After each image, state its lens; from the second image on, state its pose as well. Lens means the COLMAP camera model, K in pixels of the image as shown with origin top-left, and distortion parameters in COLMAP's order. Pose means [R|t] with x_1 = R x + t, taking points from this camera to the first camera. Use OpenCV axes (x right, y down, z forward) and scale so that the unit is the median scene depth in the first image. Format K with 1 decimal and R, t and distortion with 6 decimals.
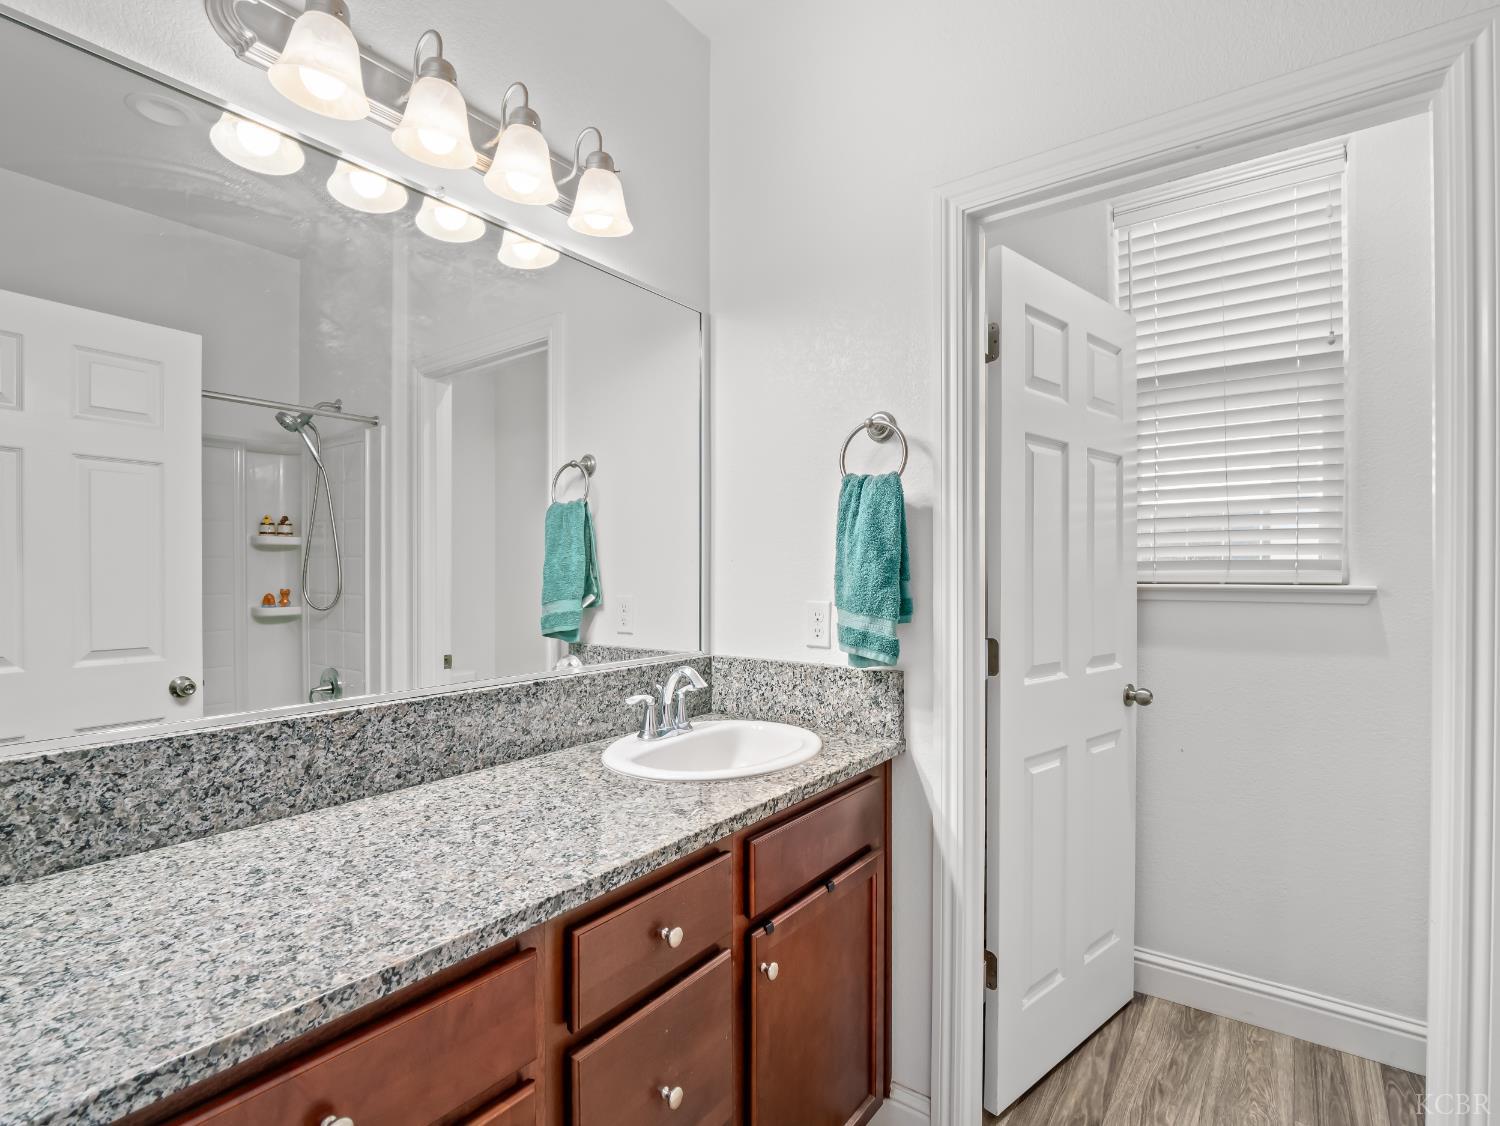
lens RADIAL K [[724.0, 0, 741.7], [0, 724.0, 573.2], [0, 0, 1]] dist [-0.019958, -0.000105]
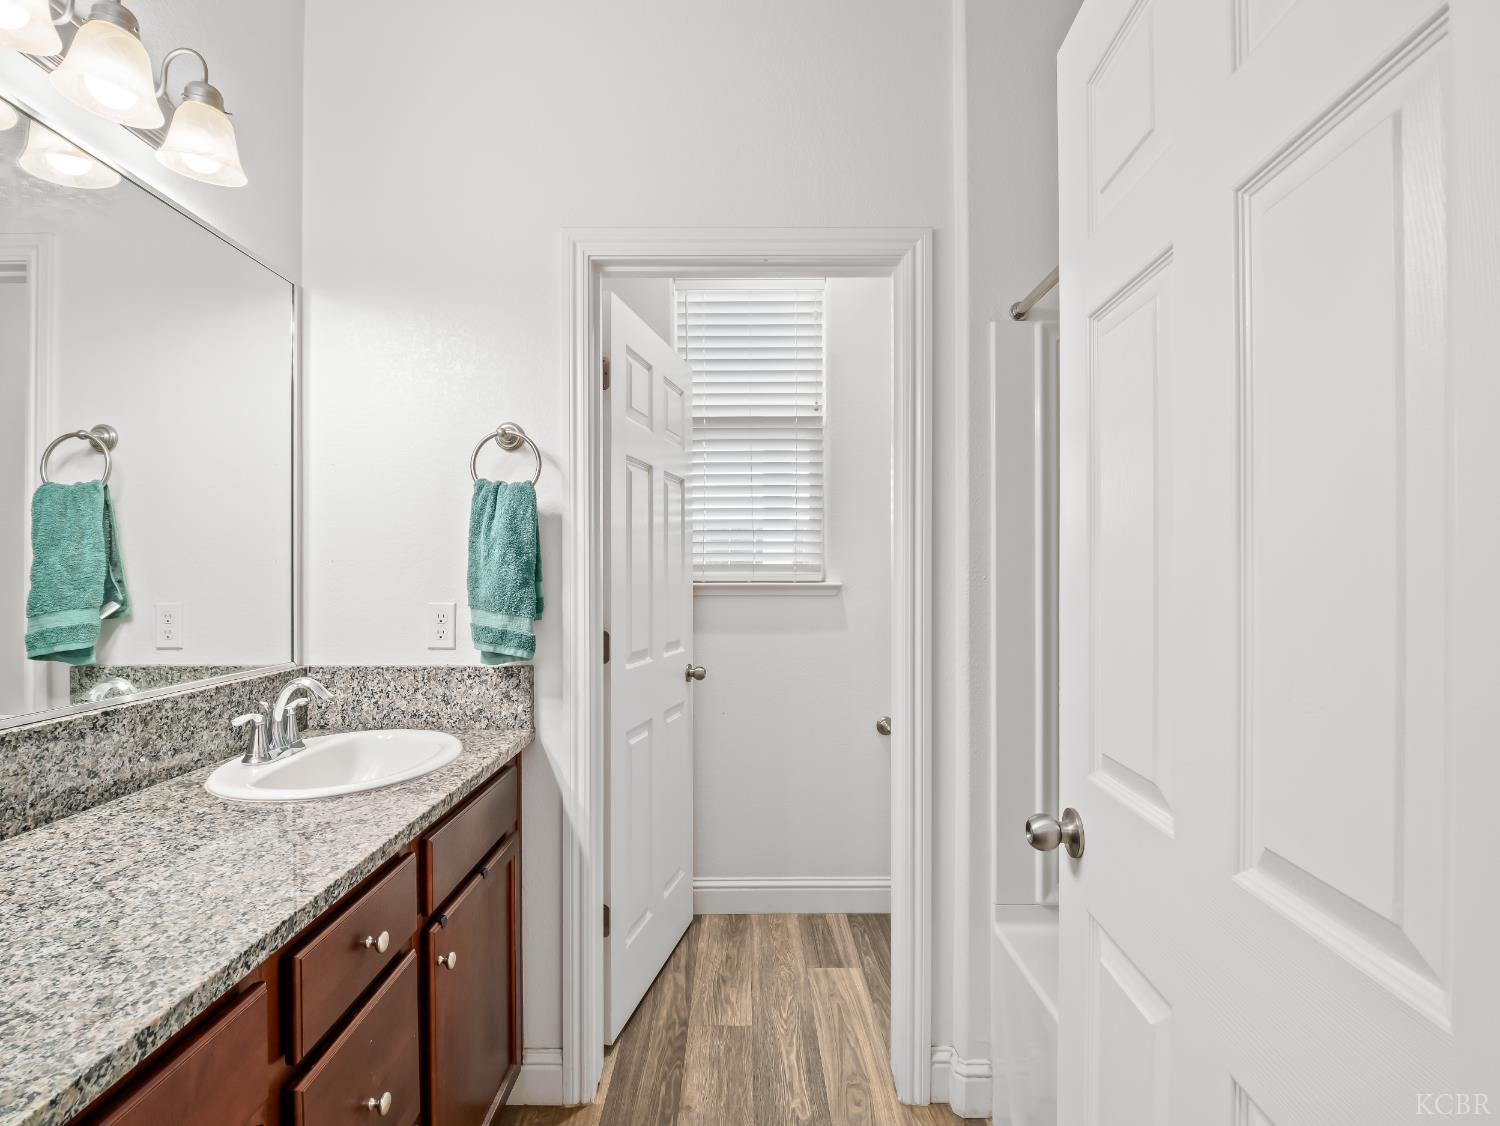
lens RADIAL K [[724.0, 0, 741.7], [0, 724.0, 573.2], [0, 0, 1]] dist [-0.019958, -0.000105]
pose [[0.796125, -0.000176, 0.605132, -0.184069], [0.001408, 0.999998, -0.001562, 0.000010], [-0.605131, 0.002096, 0.796124, -0.053046]]
